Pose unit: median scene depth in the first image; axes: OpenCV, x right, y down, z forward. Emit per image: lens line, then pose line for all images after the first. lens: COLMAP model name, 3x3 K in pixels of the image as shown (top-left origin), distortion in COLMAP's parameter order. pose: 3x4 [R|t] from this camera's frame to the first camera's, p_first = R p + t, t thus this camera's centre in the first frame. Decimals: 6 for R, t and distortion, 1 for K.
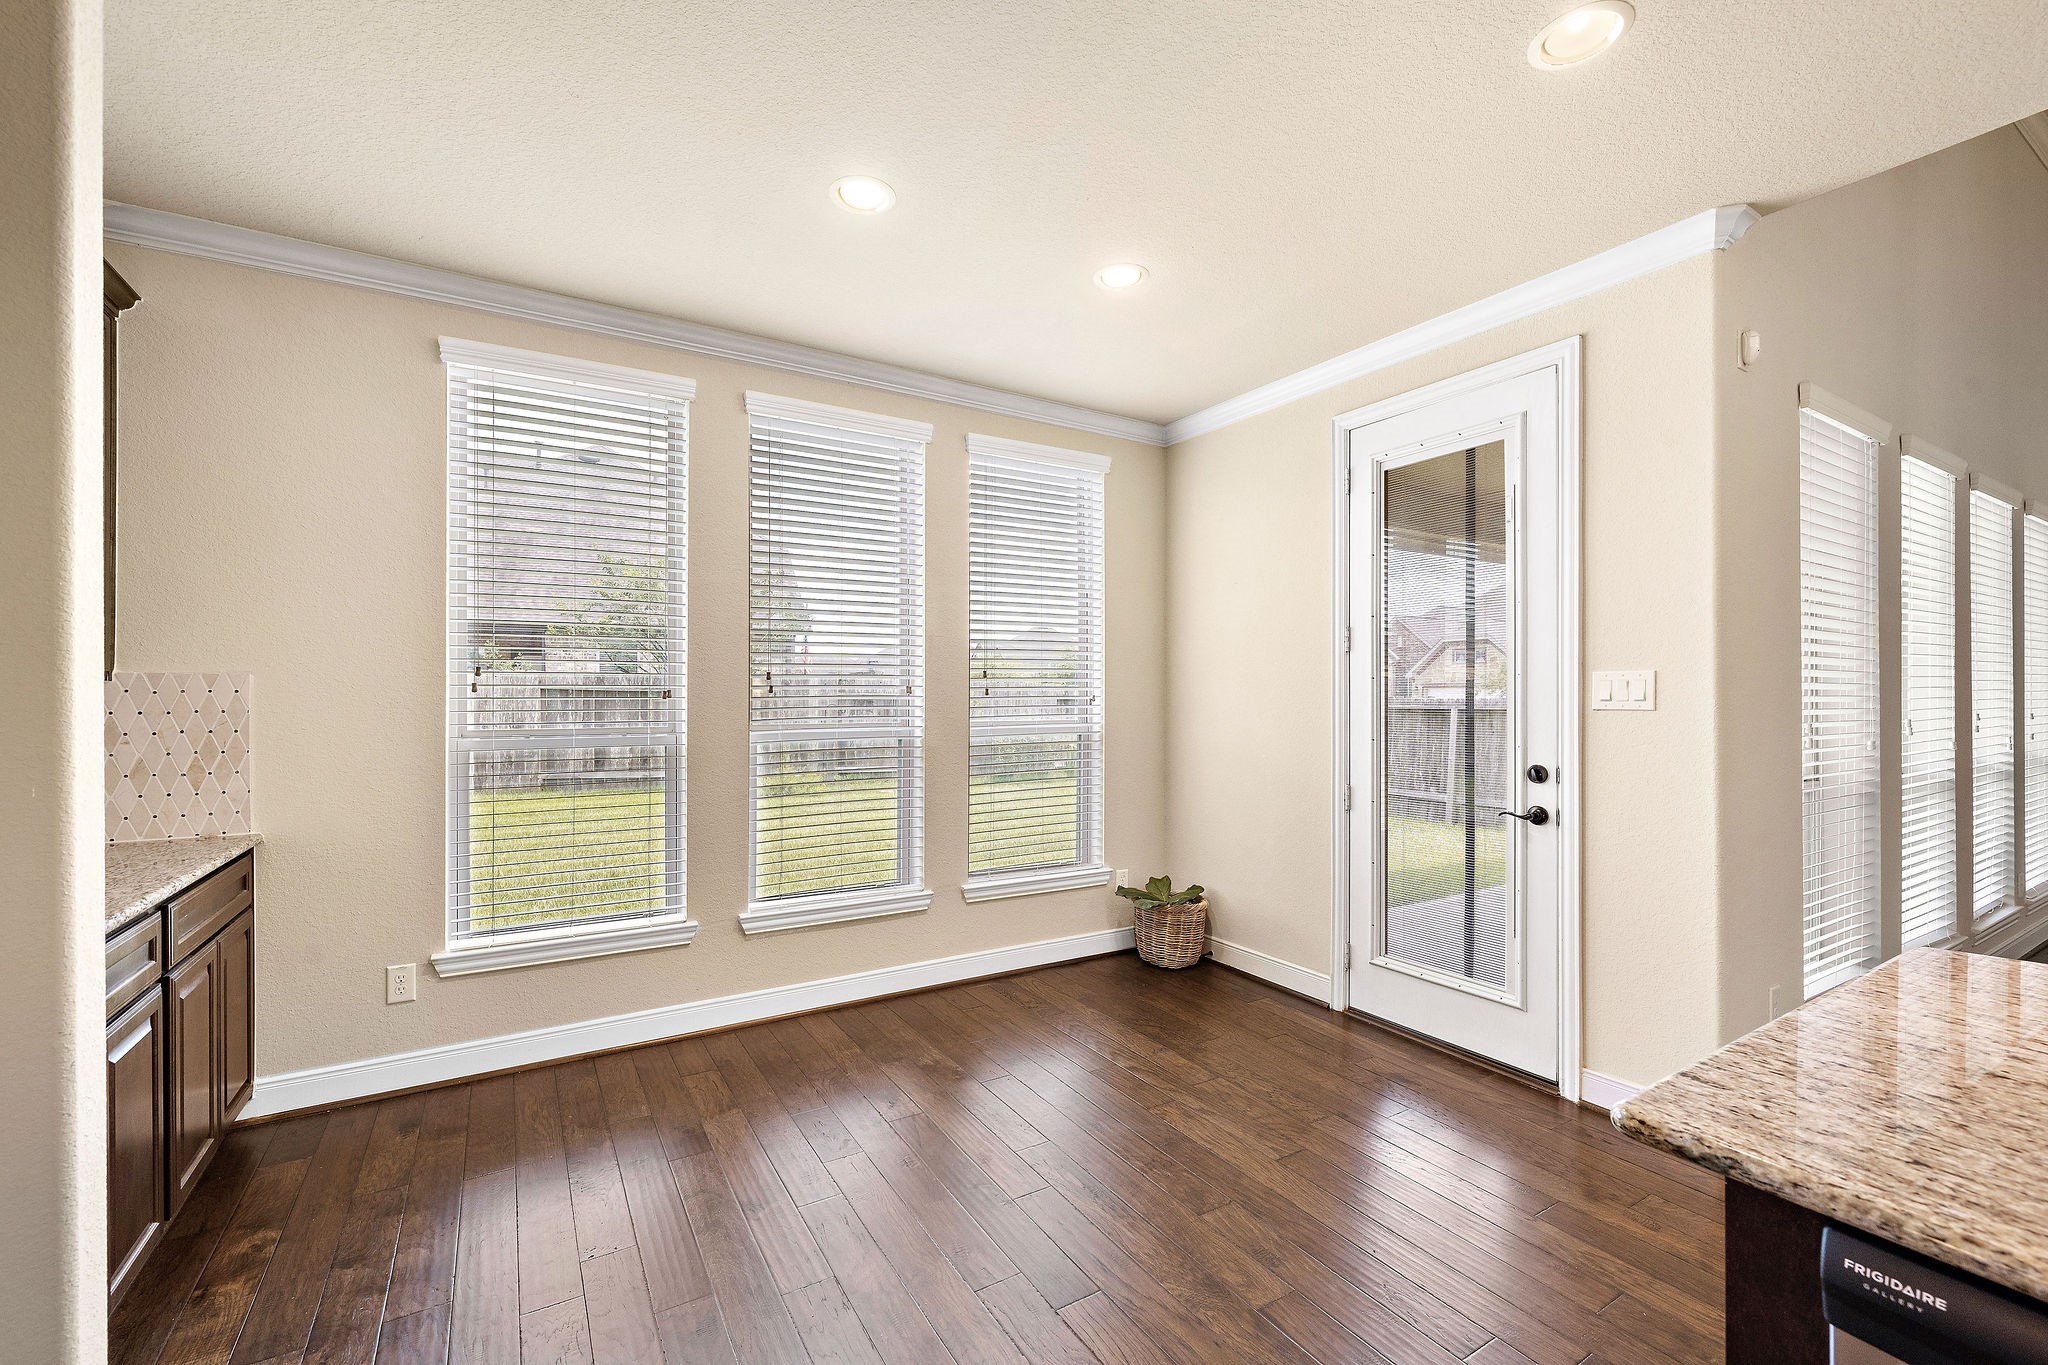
lens RADIAL K [[862.0, 0, 1014.3], [0, 862.0, 691.6], [0, 0, 1]] dist [0.000444, -0.000404]
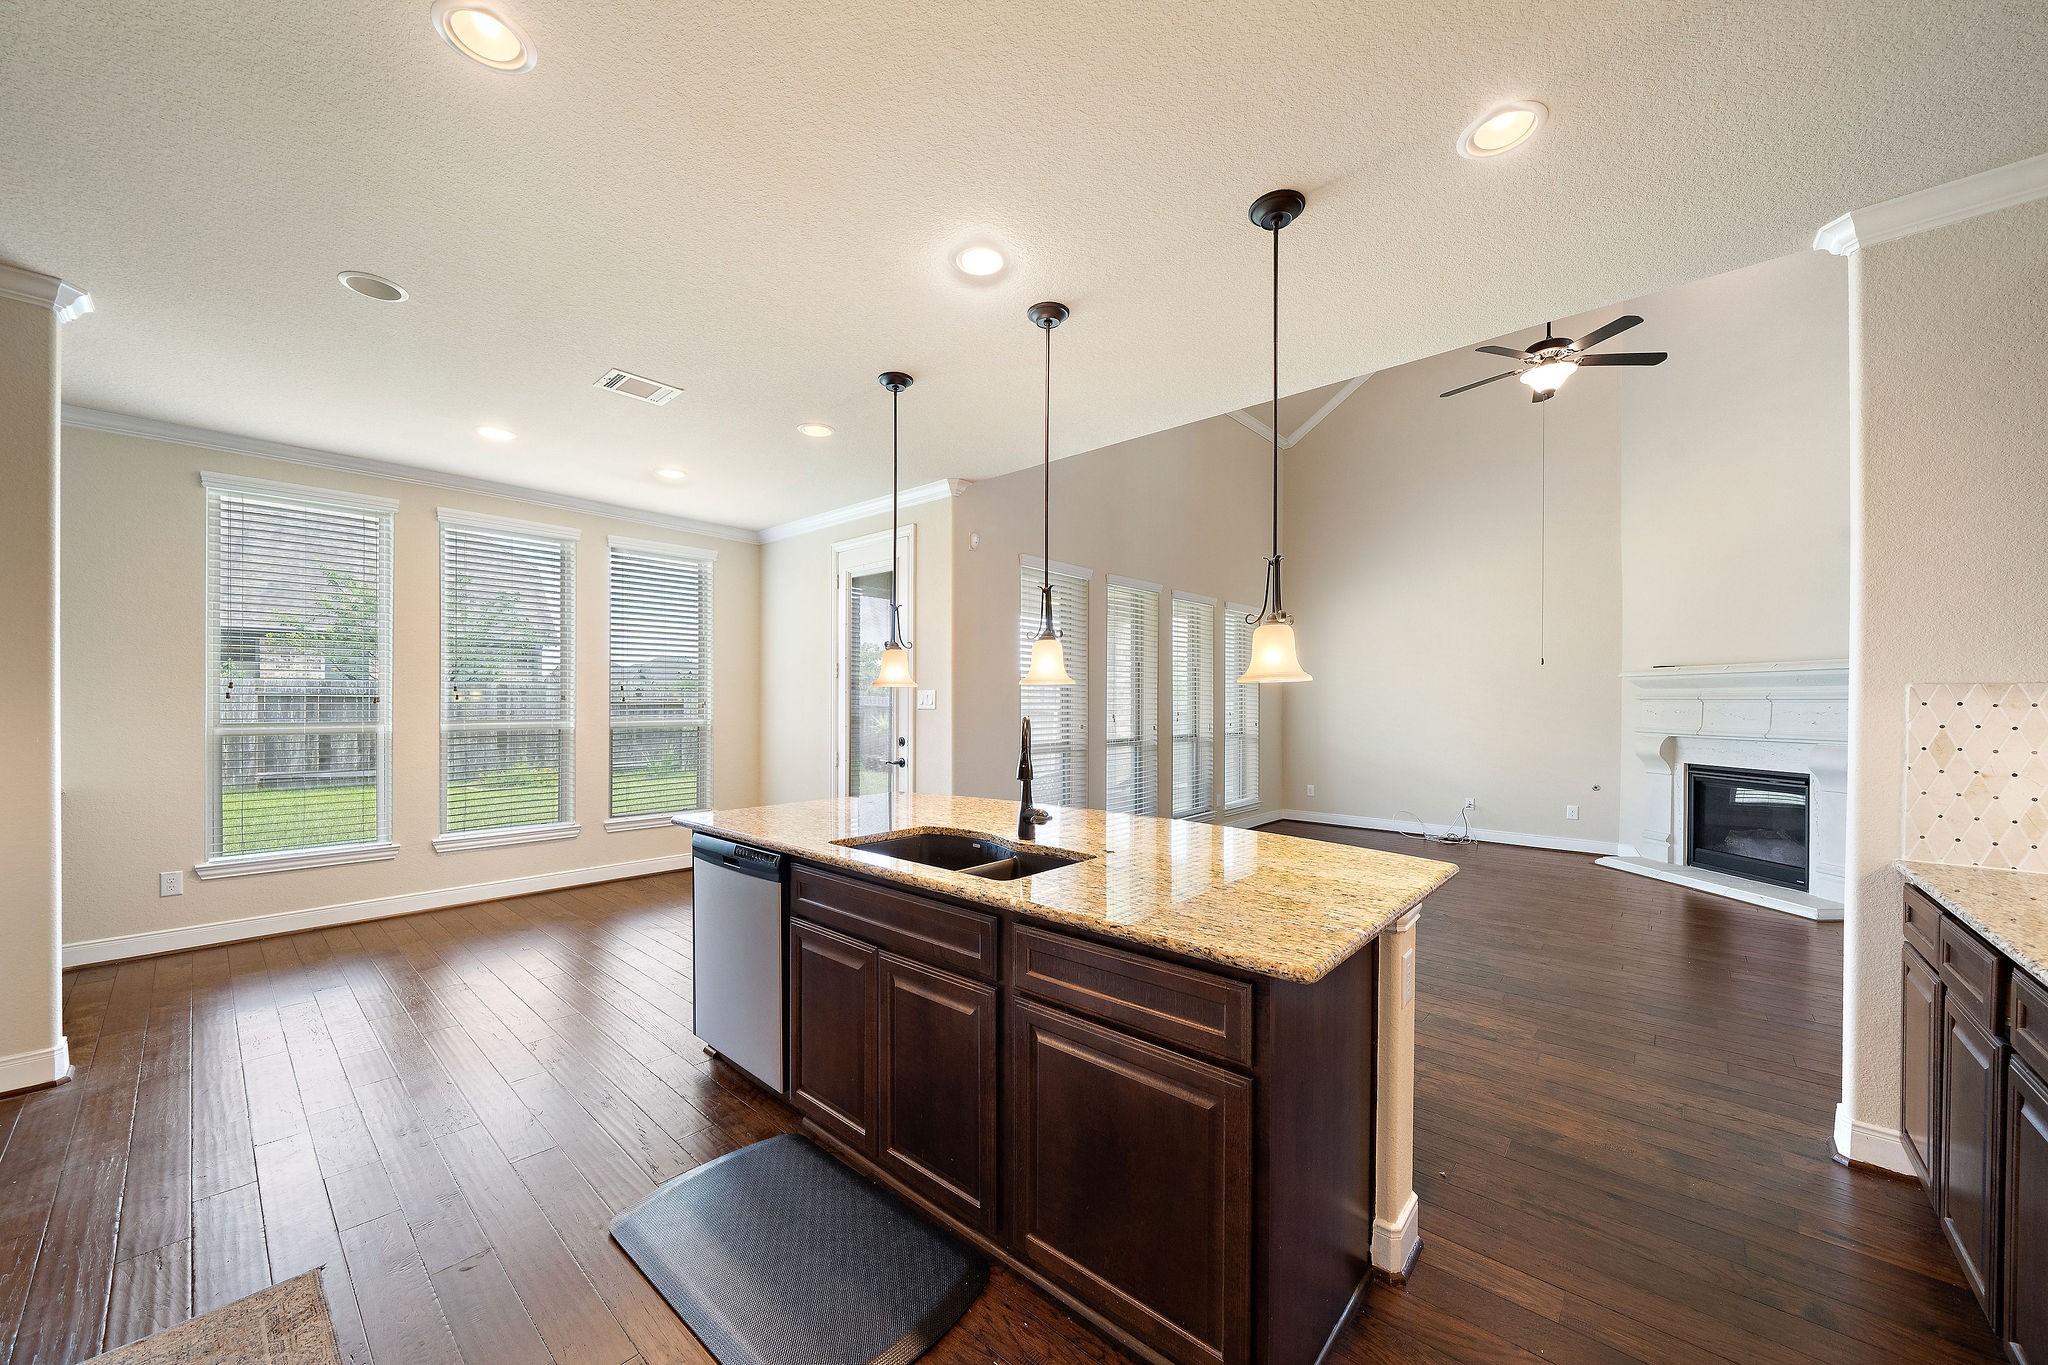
lens RADIAL K [[774.8, 0, 1030.7], [0, 774.8, 703.6], [0, 0, 1]] dist [-0.001083, 0.000234]
pose [[0.957891, 0.001739, 0.287127, 0.383986], [-0.003501, 0.999978, 0.005621, -0.003120], [-0.287111, -0.006389, 0.957876, -0.800420]]
